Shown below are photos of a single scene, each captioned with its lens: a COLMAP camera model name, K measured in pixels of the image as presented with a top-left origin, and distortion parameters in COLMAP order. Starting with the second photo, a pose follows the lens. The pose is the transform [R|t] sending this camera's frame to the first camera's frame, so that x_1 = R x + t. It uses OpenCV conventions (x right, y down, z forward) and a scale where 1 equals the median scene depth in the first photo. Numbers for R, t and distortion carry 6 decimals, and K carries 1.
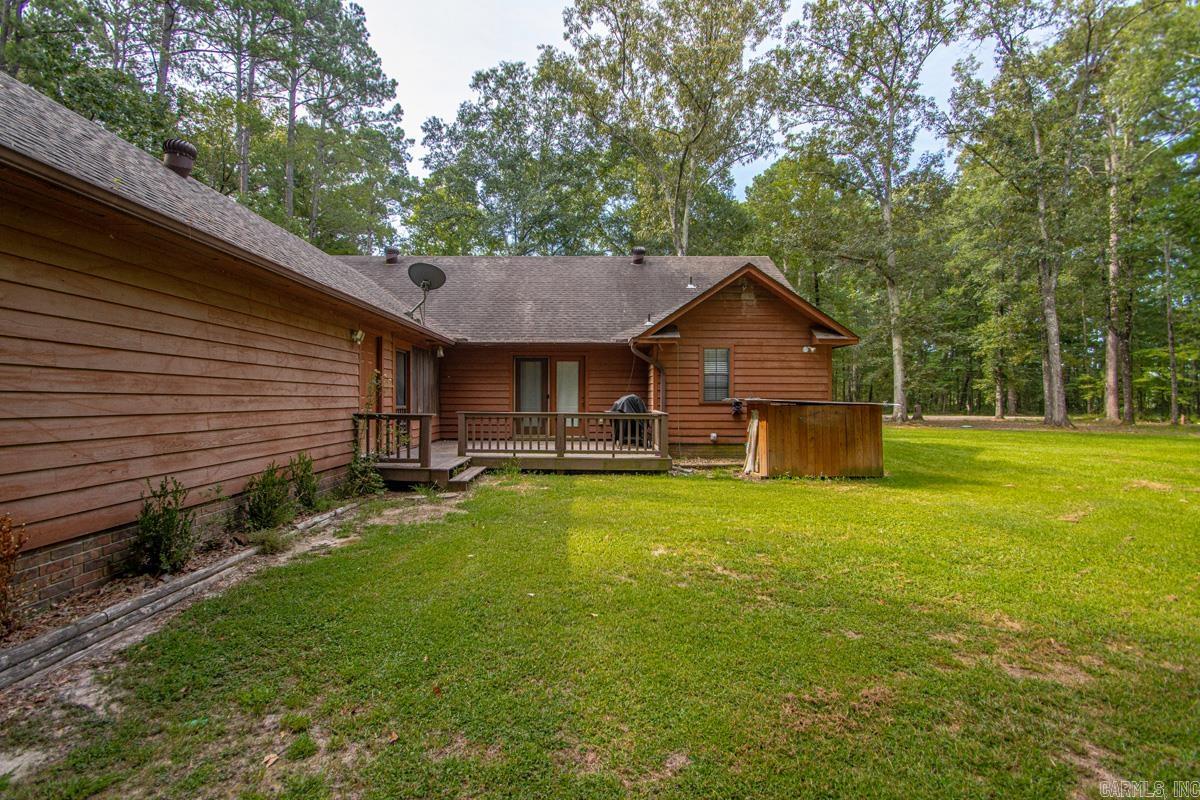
lens RADIAL K [[546.4, 0, 600.0], [0, 546.4, 400.0], [0, 0, 1]] dist [0.012012, -0.013970]
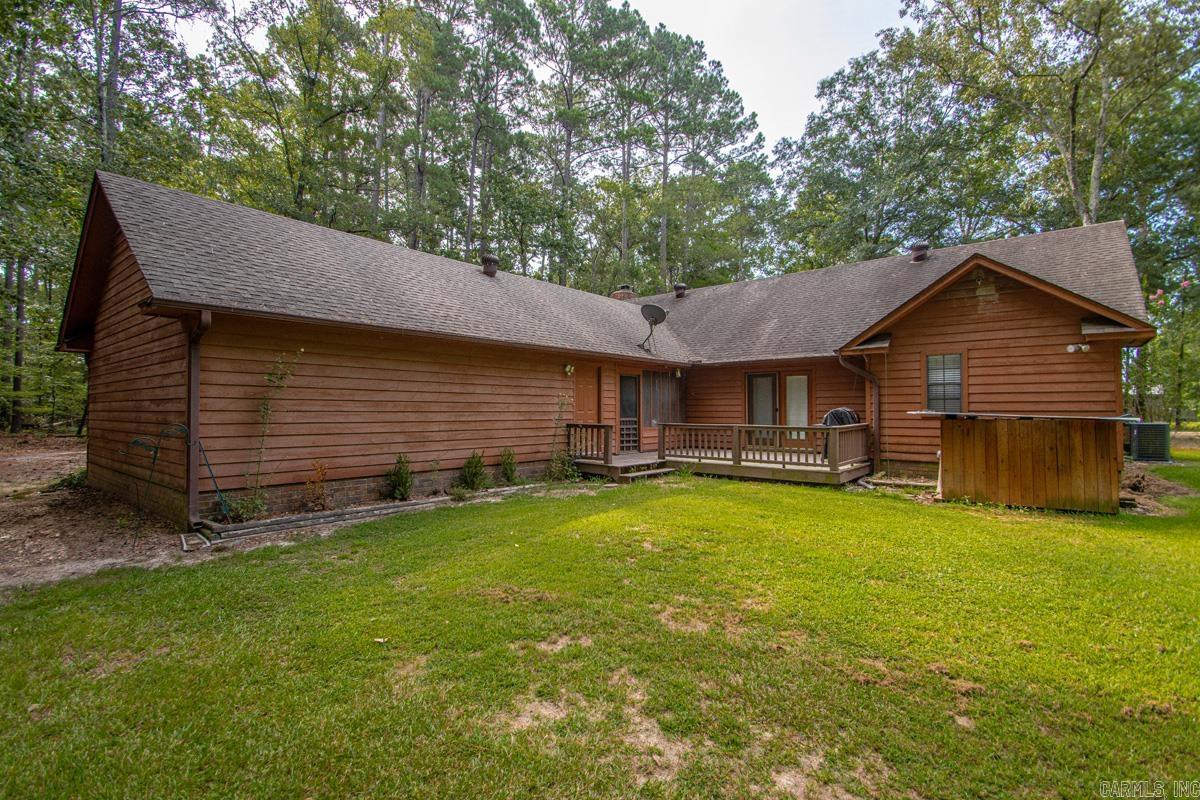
lens RADIAL K [[546.4, 0, 600.0], [0, 546.4, 400.0], [0, 0, 1]] dist [0.012012, -0.013970]
pose [[0.775286, -0.017318, -0.631373, 0.338904], [0.002599, 0.999703, -0.024230, -0.001010], [0.631605, 0.017144, 0.775101, -0.034535]]
